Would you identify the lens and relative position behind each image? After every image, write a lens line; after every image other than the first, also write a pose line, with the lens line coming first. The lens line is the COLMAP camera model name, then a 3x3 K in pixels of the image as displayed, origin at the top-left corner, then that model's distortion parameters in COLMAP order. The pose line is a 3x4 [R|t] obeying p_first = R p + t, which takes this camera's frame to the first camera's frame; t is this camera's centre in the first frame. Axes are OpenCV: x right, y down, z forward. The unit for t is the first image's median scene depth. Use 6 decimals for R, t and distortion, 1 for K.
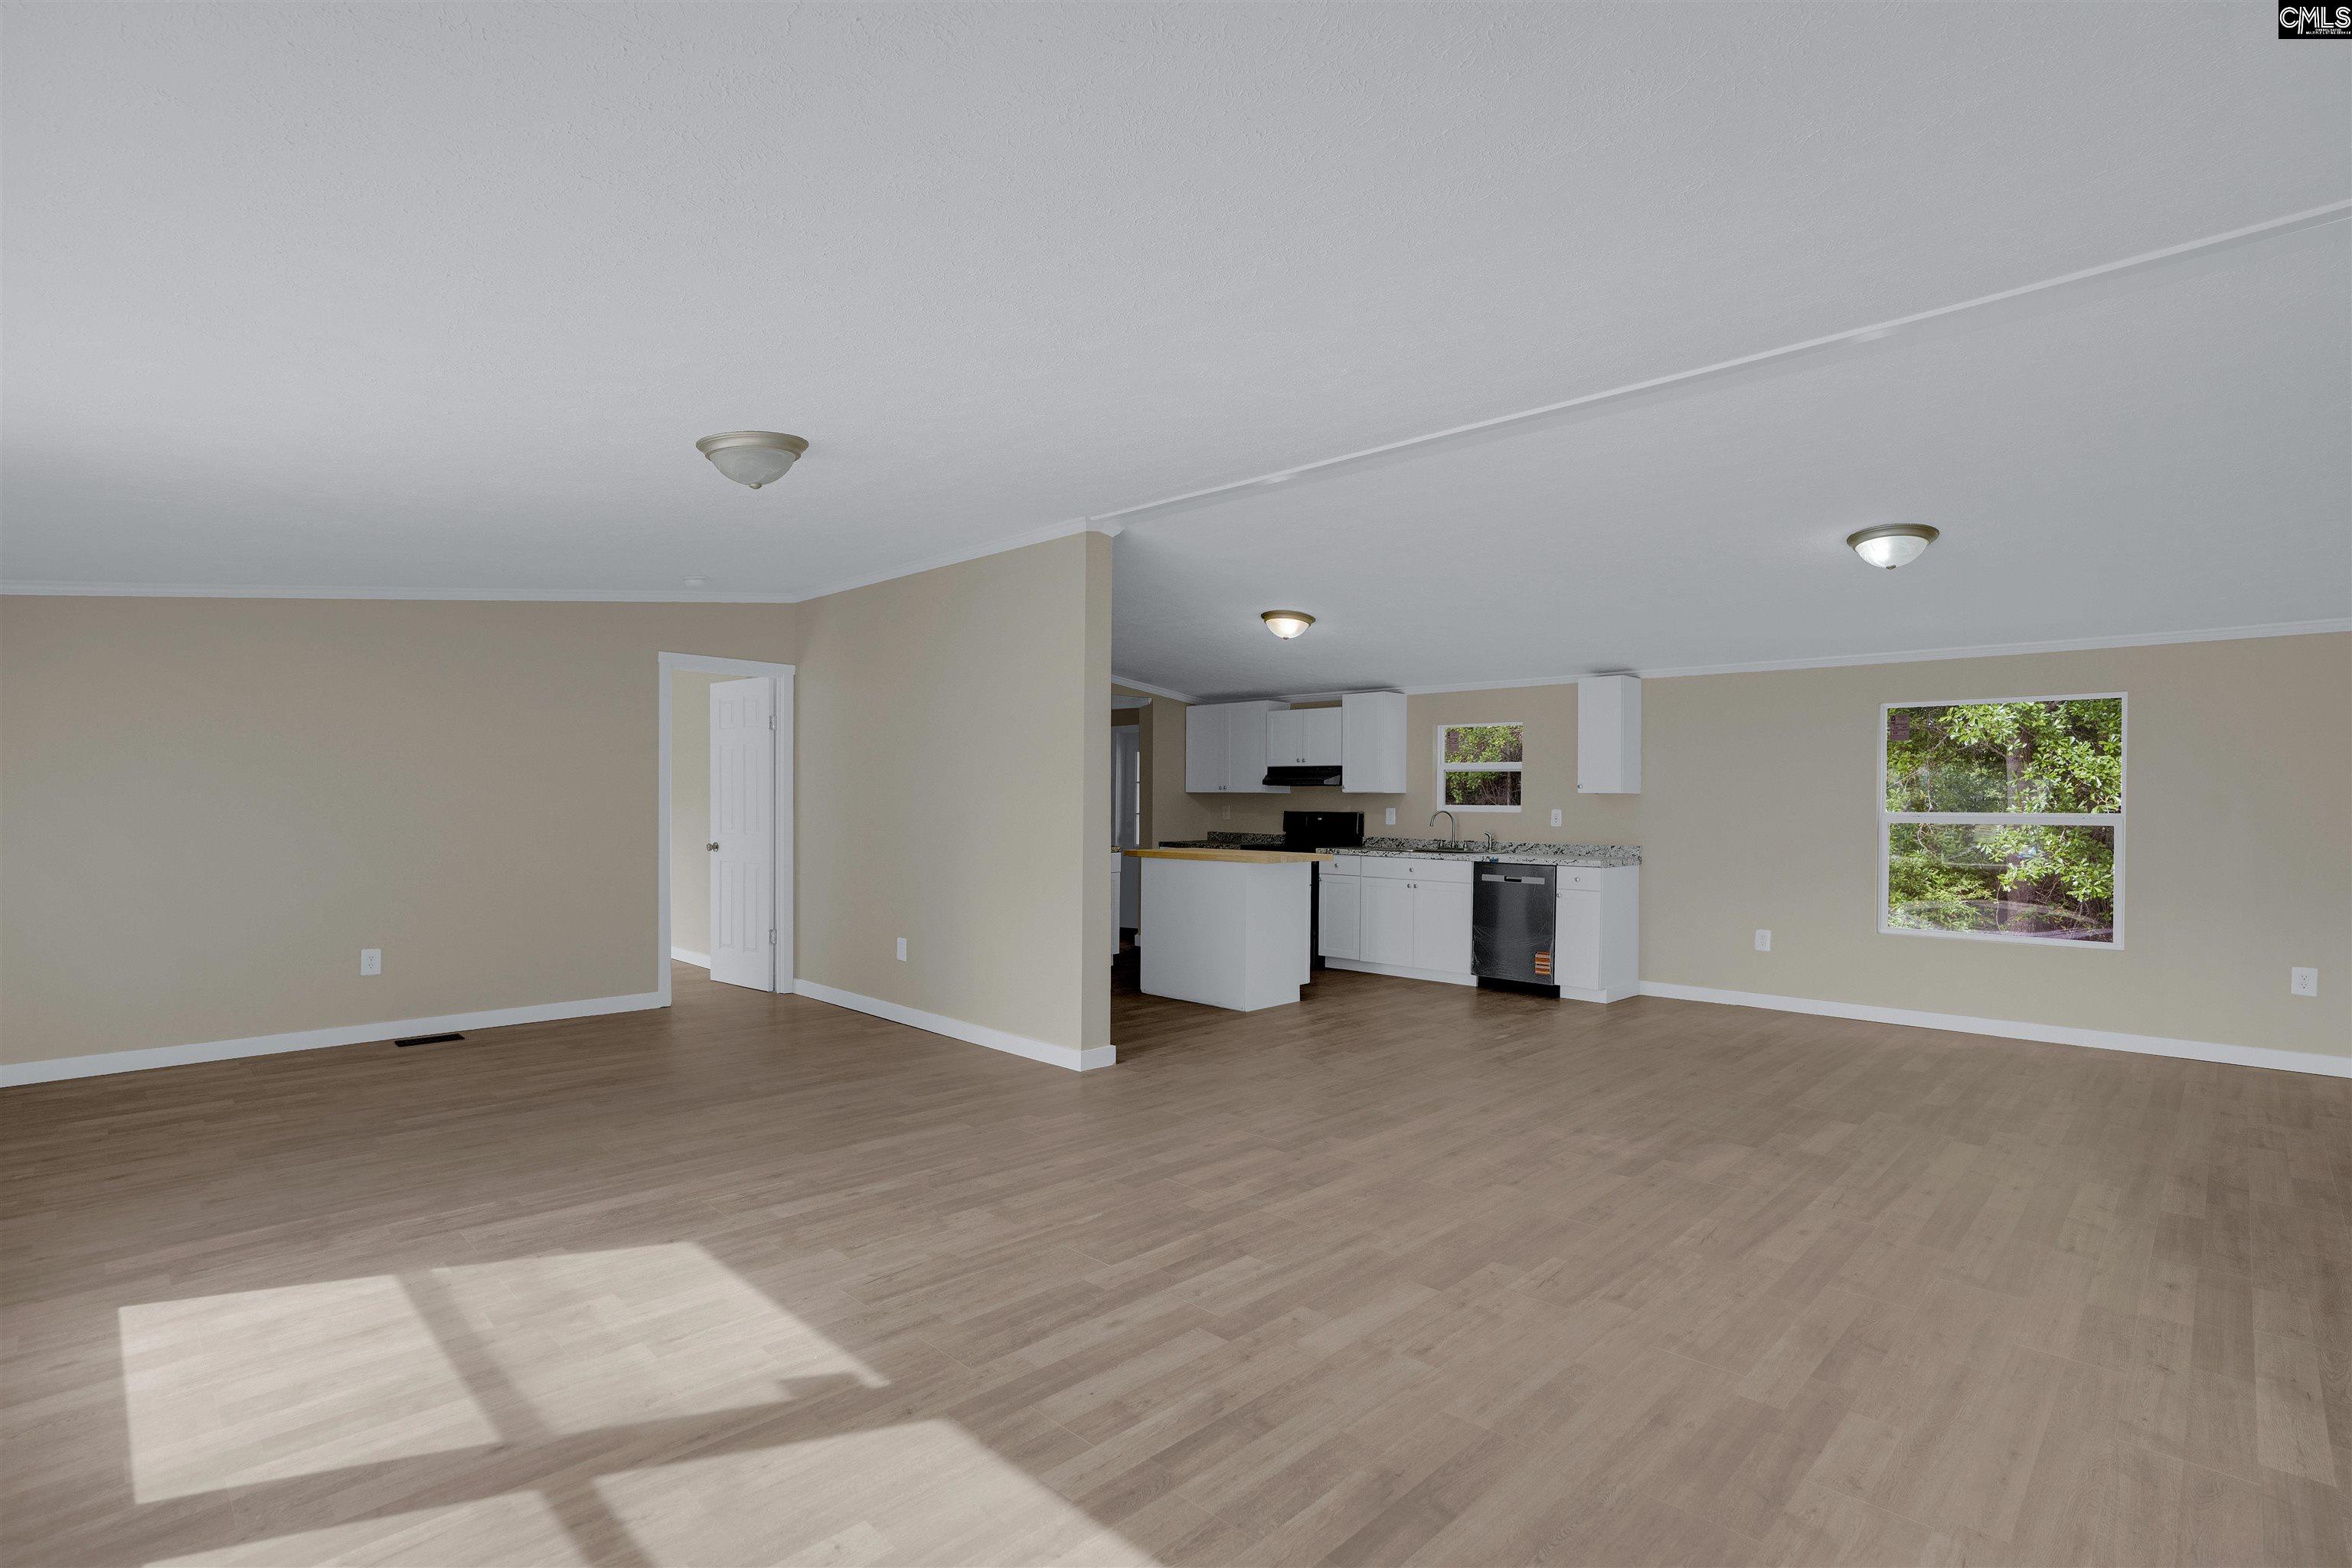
lens RADIAL K [[1149.0, 0, 1185.8], [0, 1149.0, 790.5], [0, 0, 1]] dist [-0.032062, 0.007761]
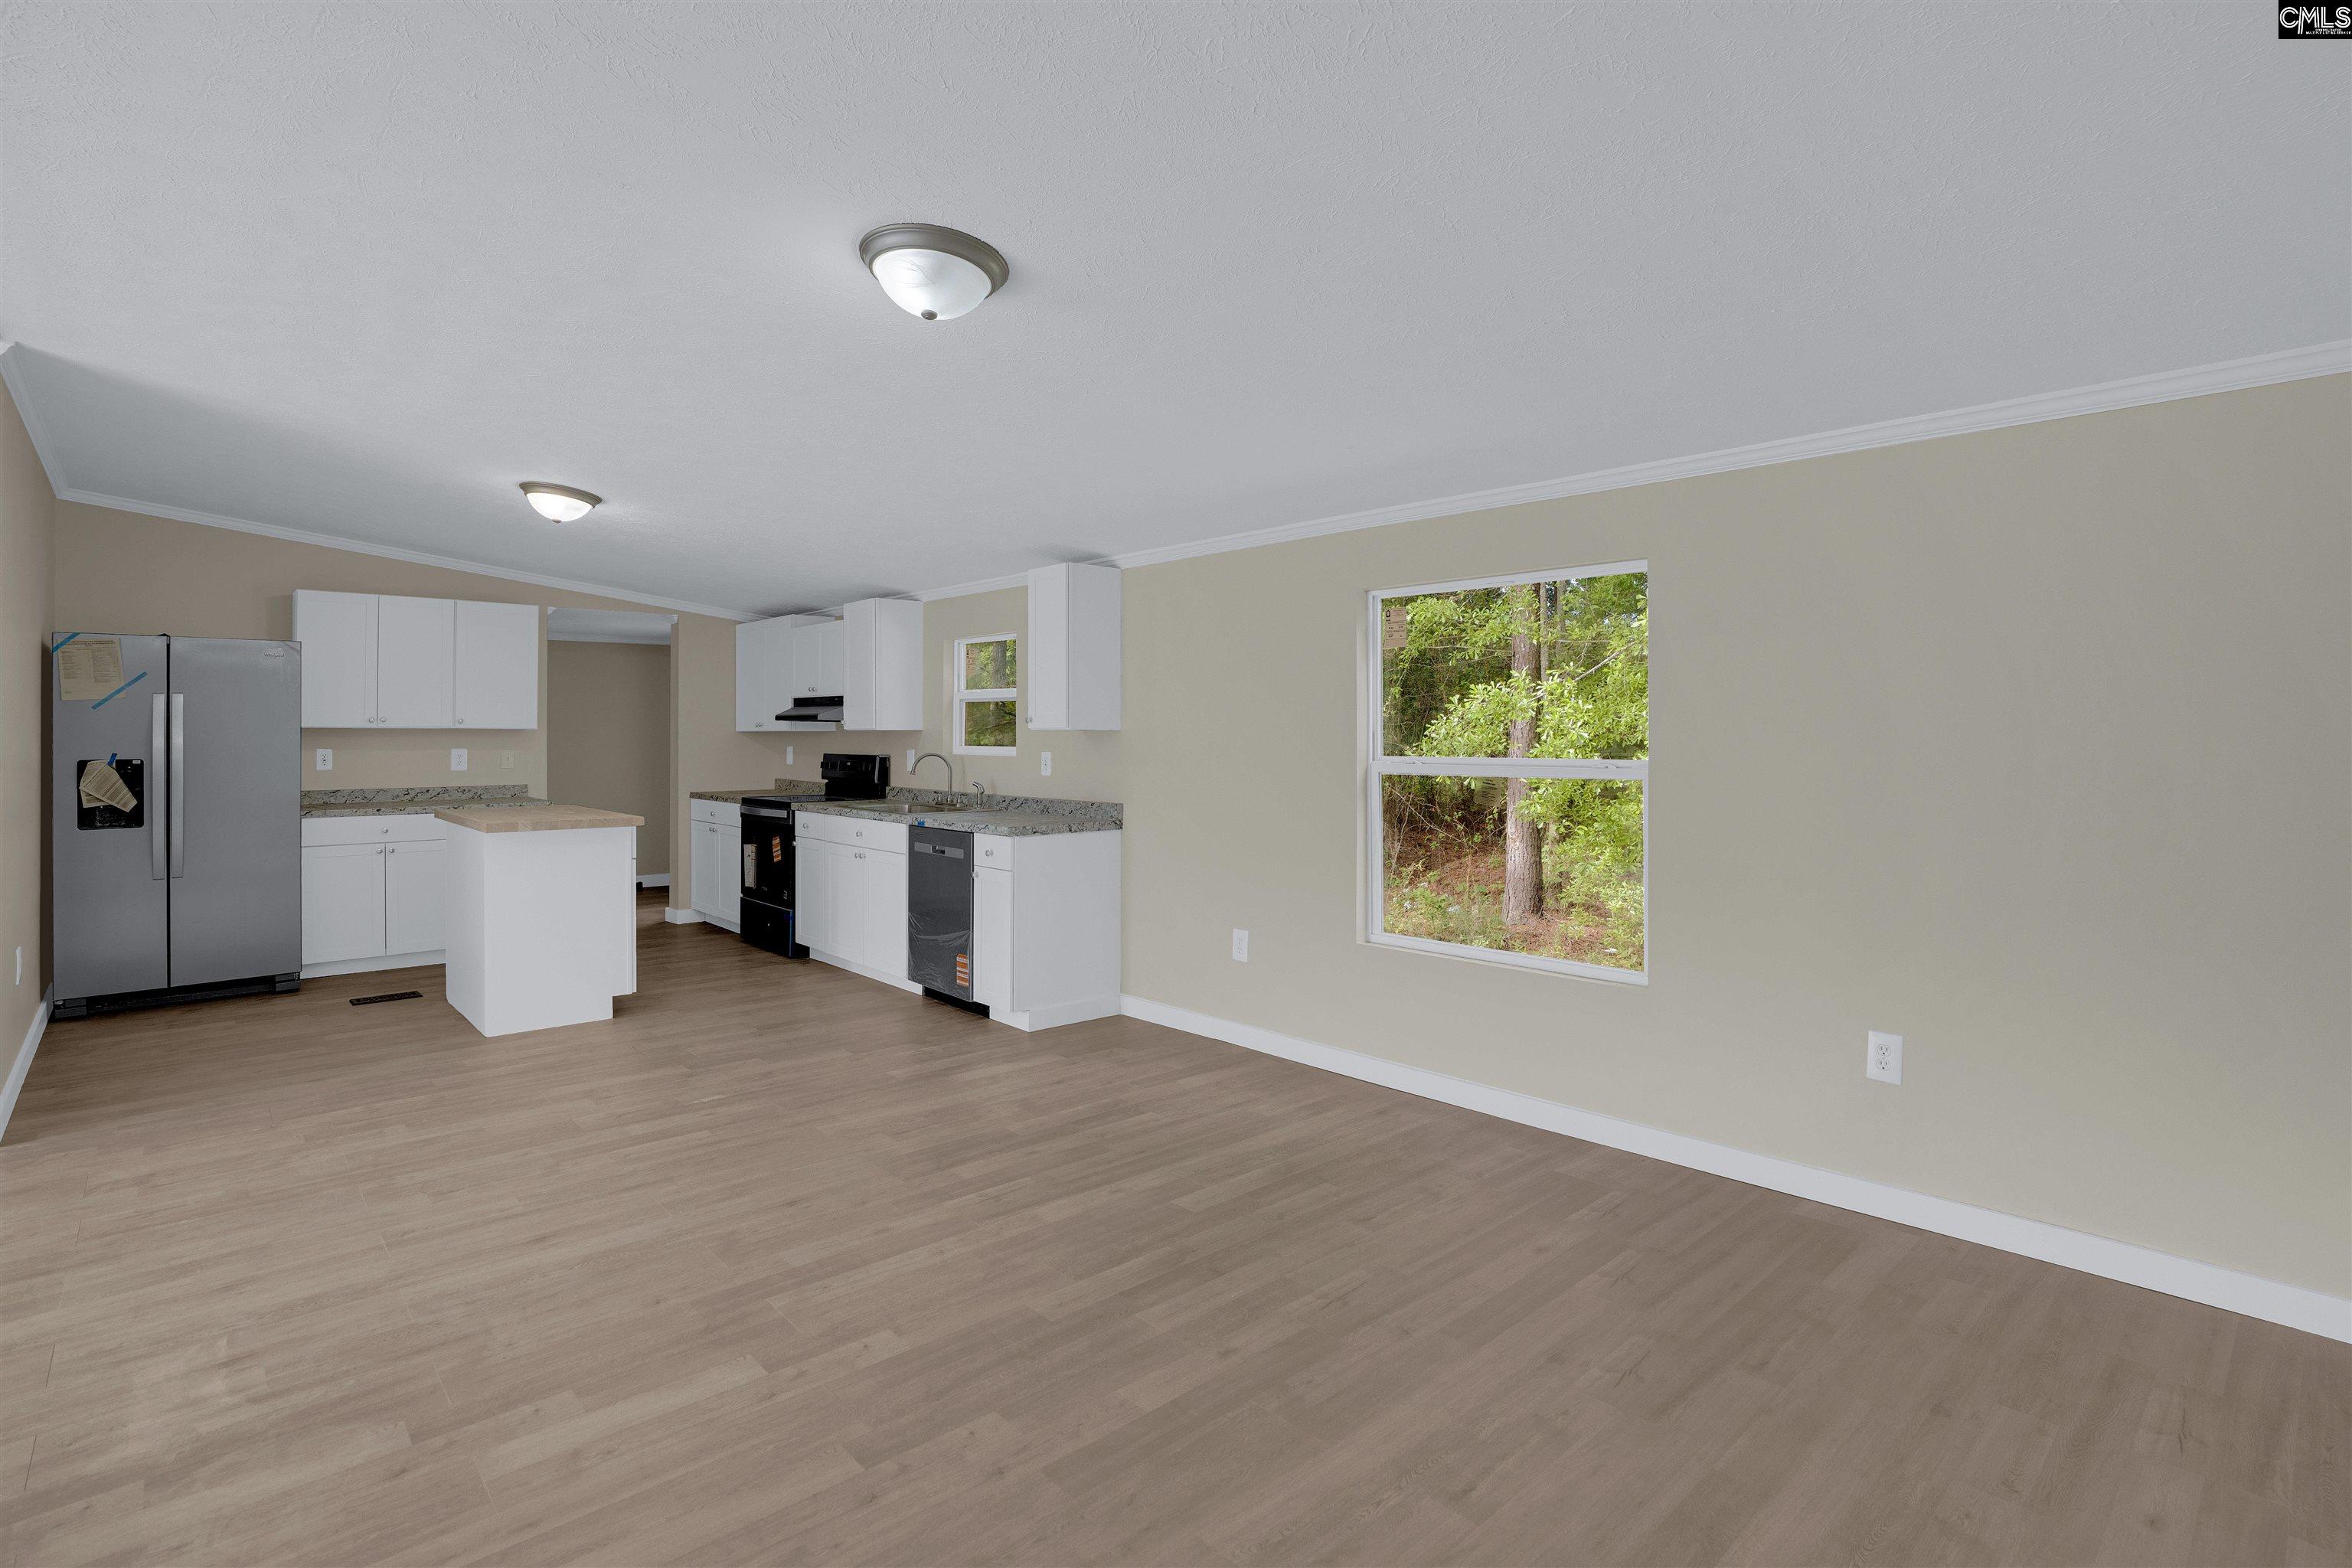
lens RADIAL K [[1149.0, 0, 1219.3], [0, 1149.0, 662.2], [0, 0, 1]] dist [-0.032062, 0.007761]
pose [[0.997426, -0.010313, -0.070962, 0.495506], [0.006260, 0.998349, -0.057105, 0.002015], [0.071434, 0.056514, 0.995843, 0.278444]]
